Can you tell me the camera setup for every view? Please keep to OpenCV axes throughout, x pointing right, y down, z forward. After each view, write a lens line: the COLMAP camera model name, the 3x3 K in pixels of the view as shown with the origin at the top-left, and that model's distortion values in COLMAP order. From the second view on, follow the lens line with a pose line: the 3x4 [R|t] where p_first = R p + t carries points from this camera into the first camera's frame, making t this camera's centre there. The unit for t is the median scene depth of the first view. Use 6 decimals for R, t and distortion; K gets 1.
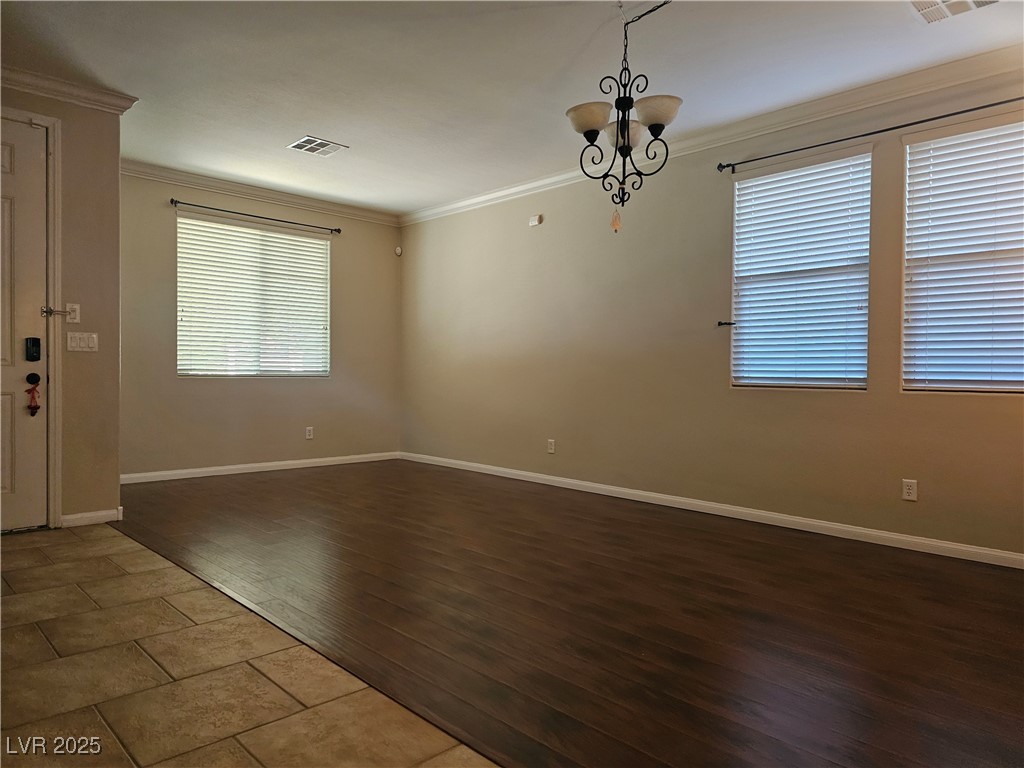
lens RADIAL K [[695.7, 0, 512.0], [0, 695.7, 384.0], [0, 0, 1]] dist [0.009726, 0.002232]
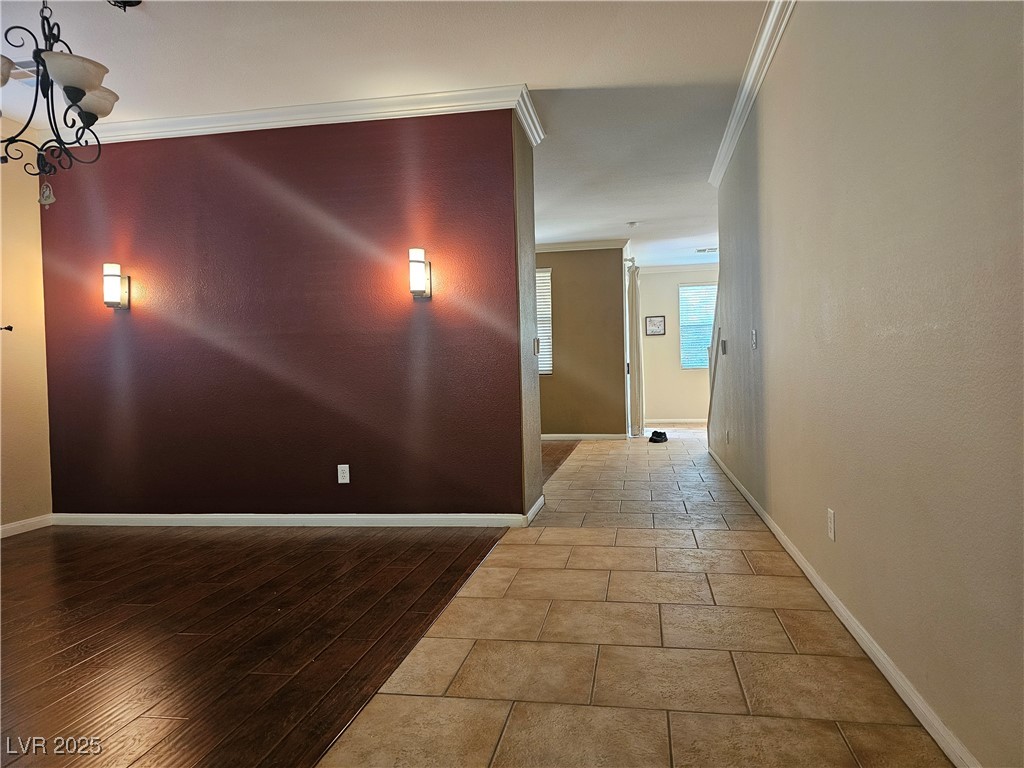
lens RADIAL K [[670.2, 0, 514.6], [0, 670.2, 380.9], [0, 0, 1]] dist [0.073425, -0.056202]
pose [[-0.583776, -0.007146, 0.811883, -0.619007], [0.030284, 0.999074, 0.030569, -0.017755], [-0.811350, 0.042433, -0.583019, 0.766918]]
